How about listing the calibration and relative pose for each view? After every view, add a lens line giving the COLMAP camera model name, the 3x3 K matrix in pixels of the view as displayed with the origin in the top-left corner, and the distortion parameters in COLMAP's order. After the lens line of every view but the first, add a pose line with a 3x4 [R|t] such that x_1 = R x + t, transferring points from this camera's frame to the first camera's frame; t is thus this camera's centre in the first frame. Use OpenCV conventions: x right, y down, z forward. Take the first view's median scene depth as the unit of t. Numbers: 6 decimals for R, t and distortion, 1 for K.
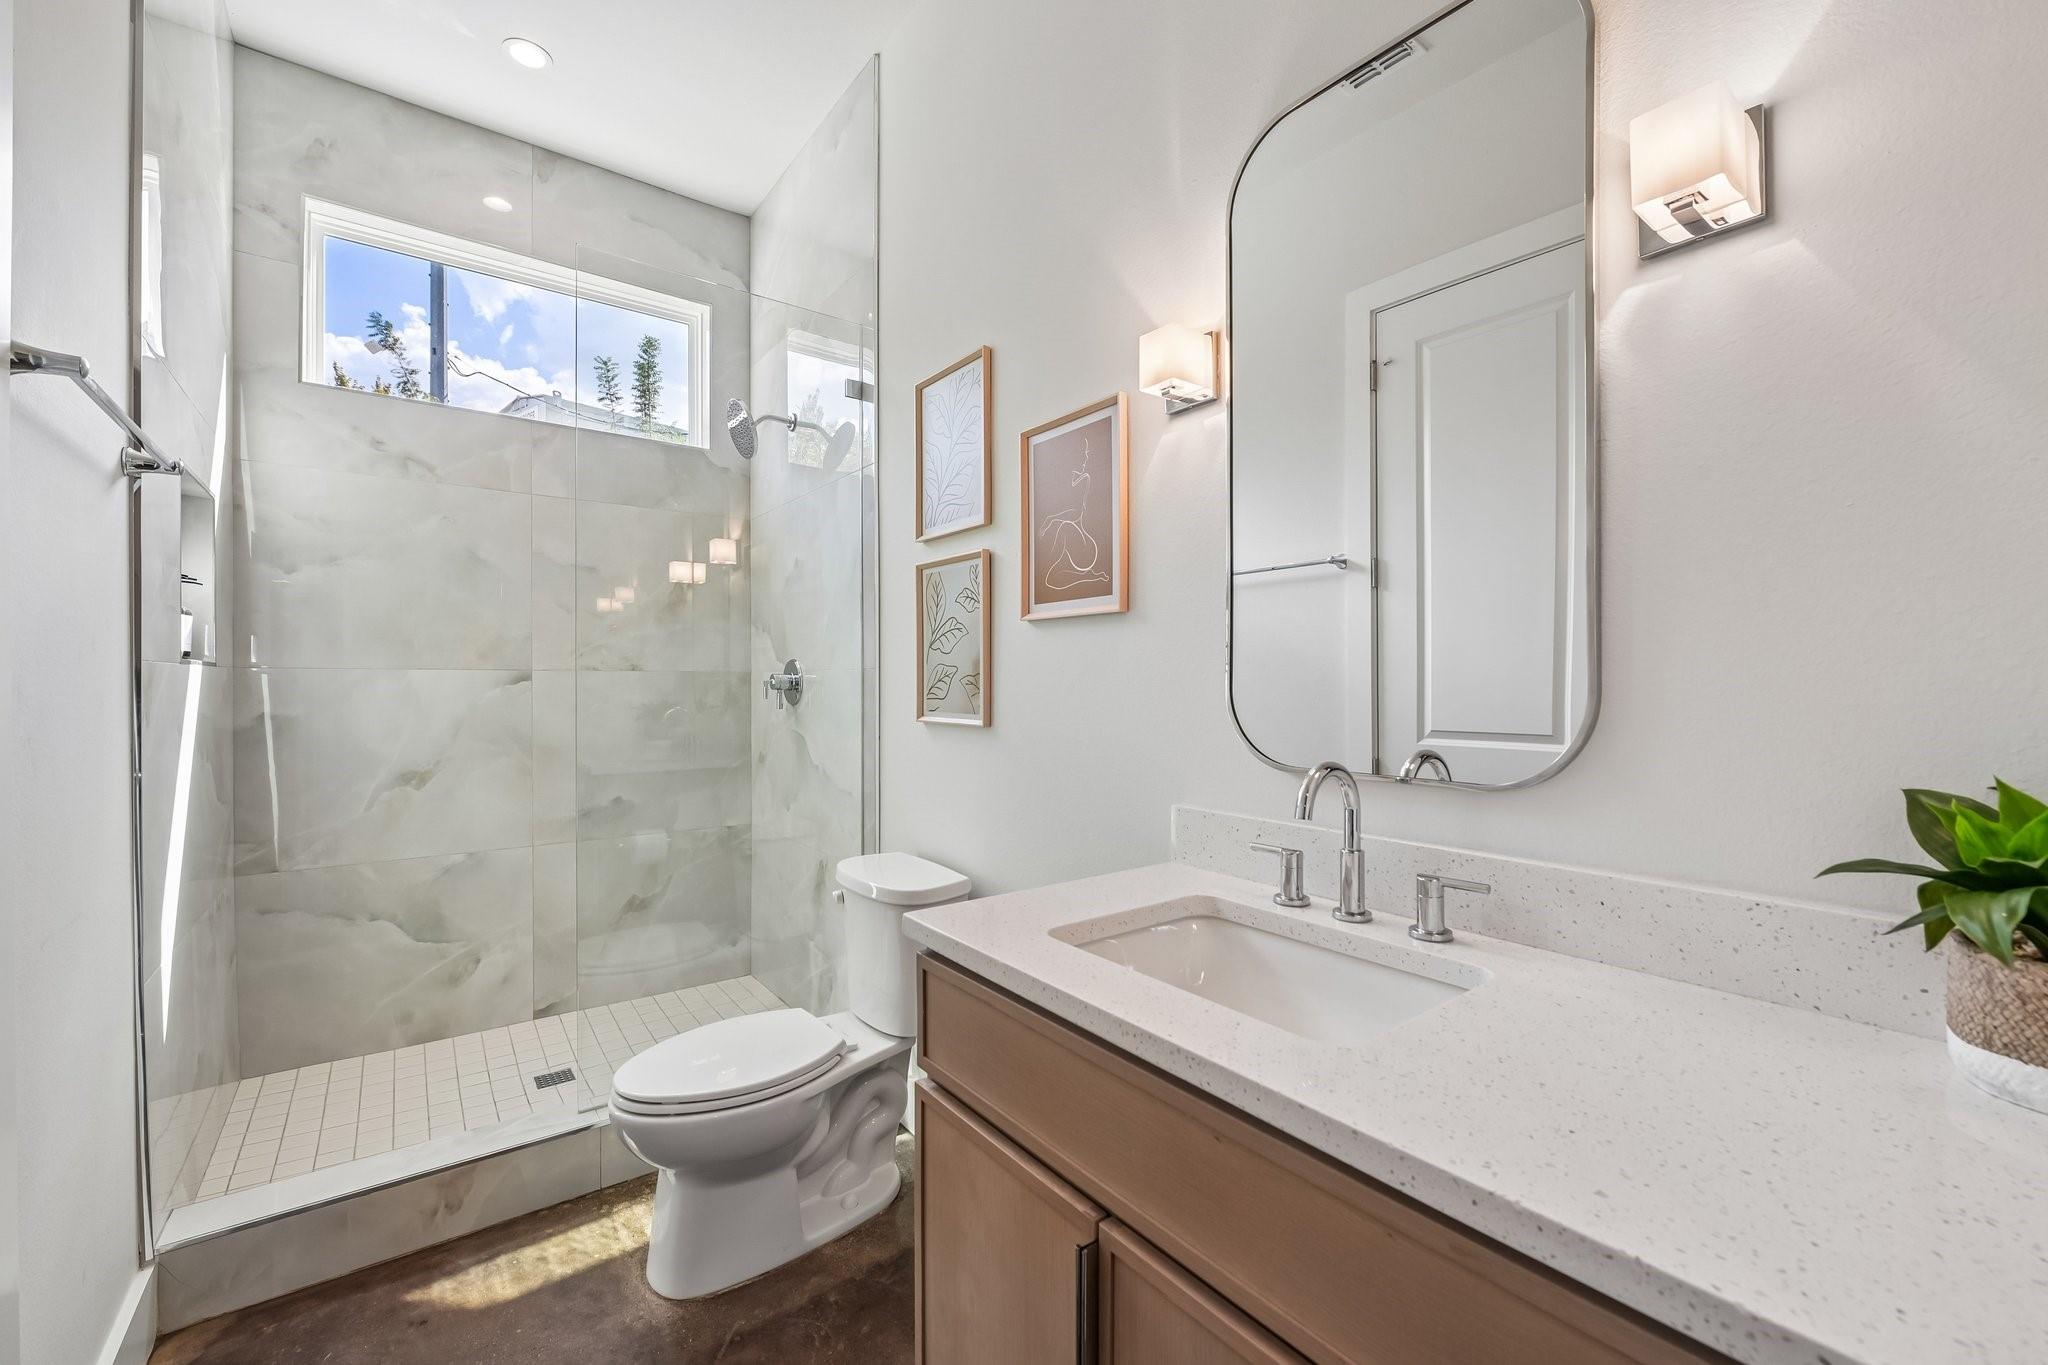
lens RADIAL K [[817.1, 0, 1020.6], [0, 817.1, 684.5], [0, 0, 1]] dist [-0.006731, -0.000023]
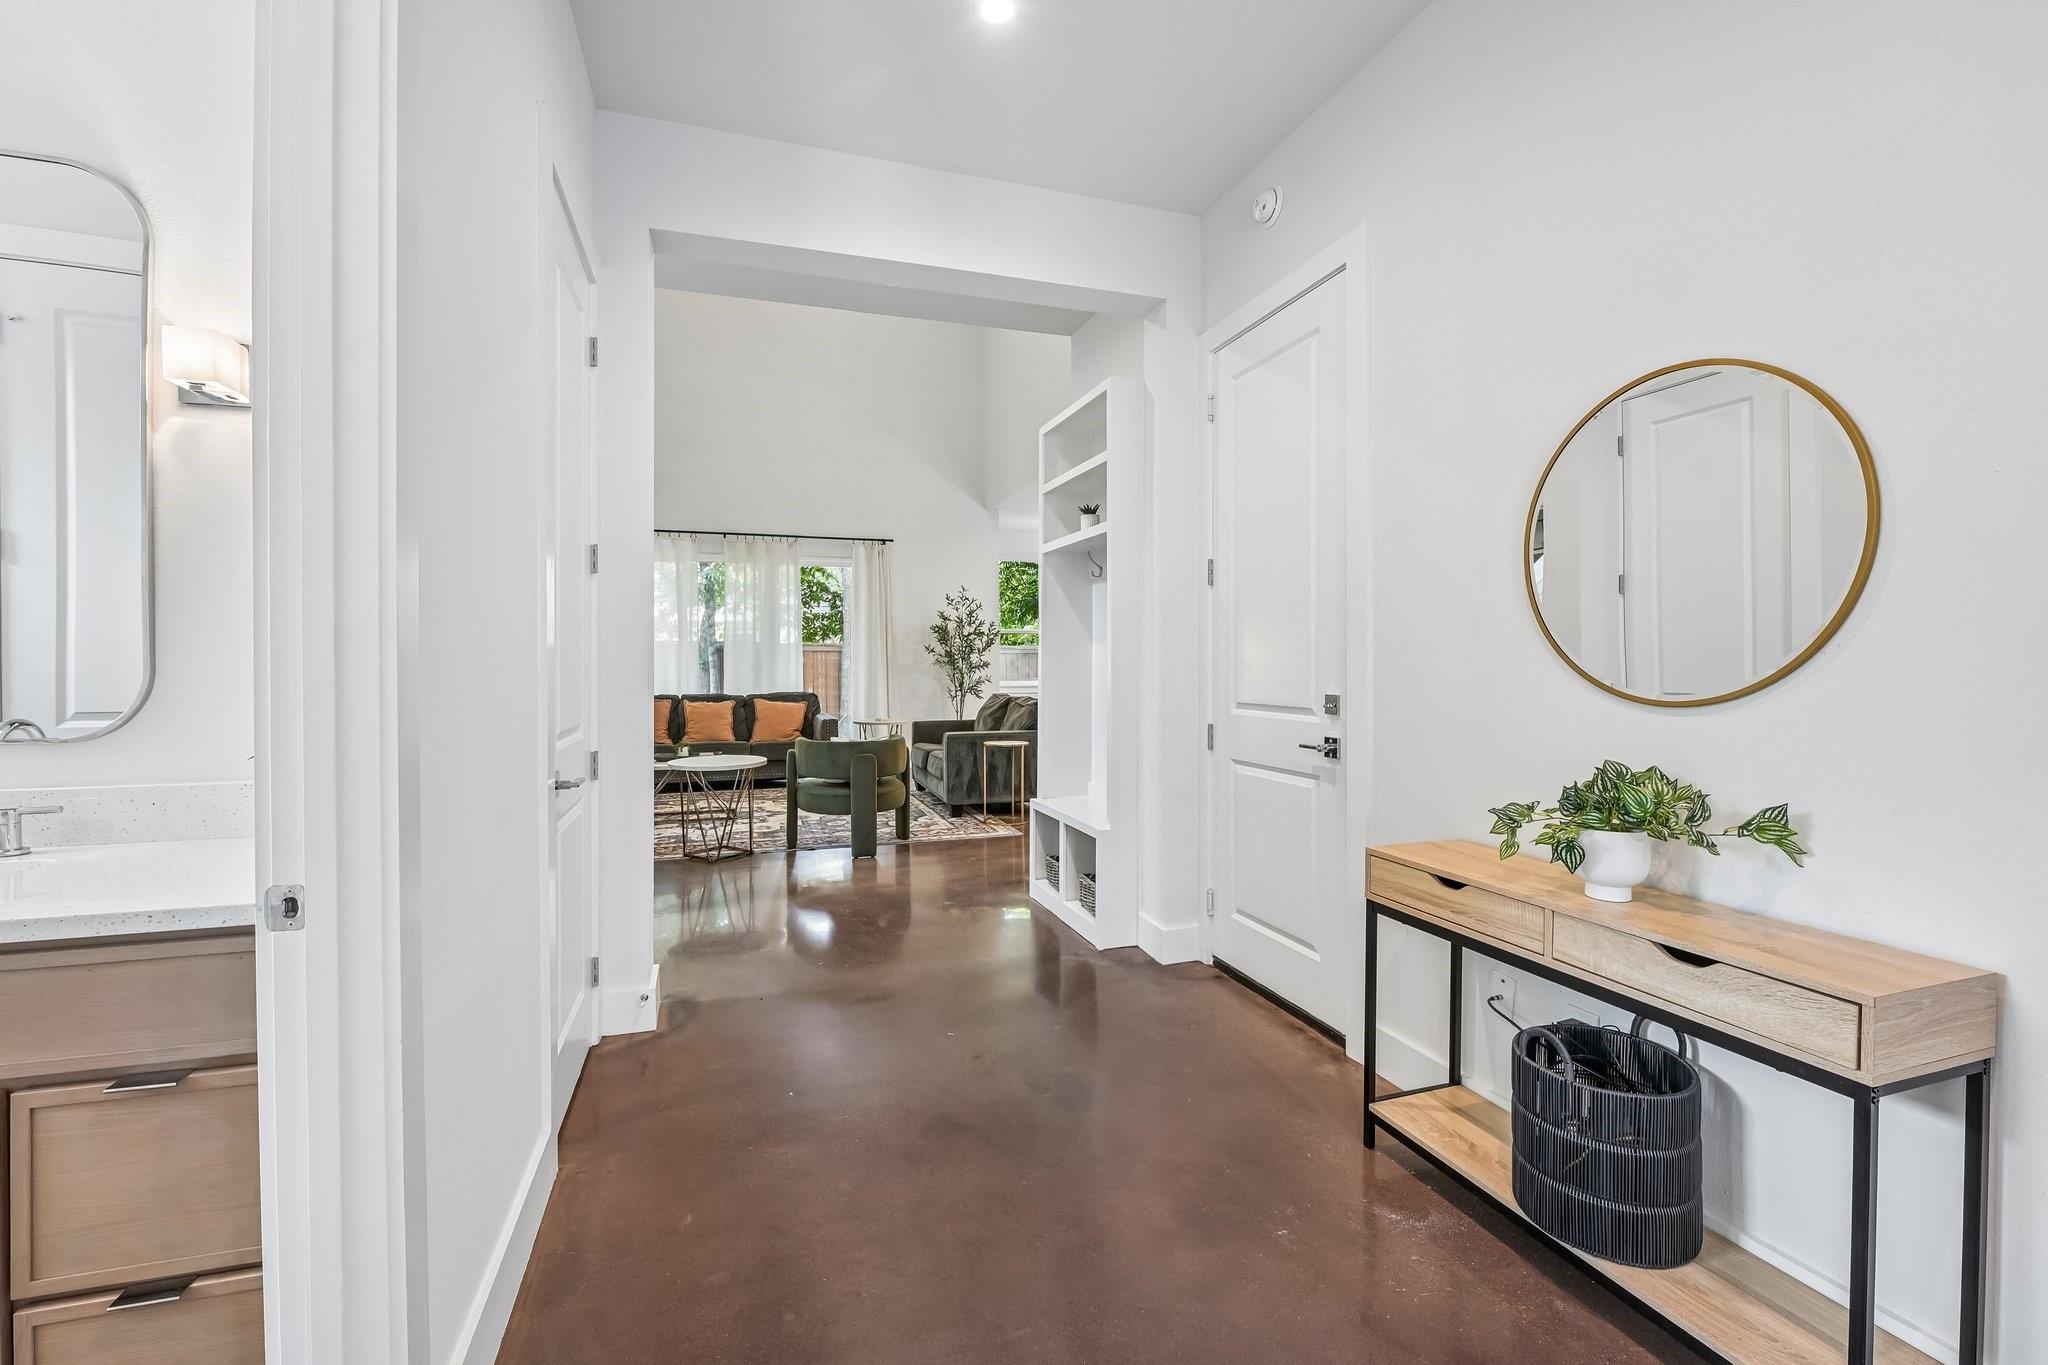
lens RADIAL K [[864.0, 0, 1014.7], [0, 864.0, 673.0], [0, 0, 1]] dist [-0.001177, -0.000284]
pose [[0.317290, -0.002664, 0.948325, -0.328152], [-0.000712, 0.999995, 0.003048, 0.013054], [-0.948328, -0.001643, 0.317287, -1.075674]]
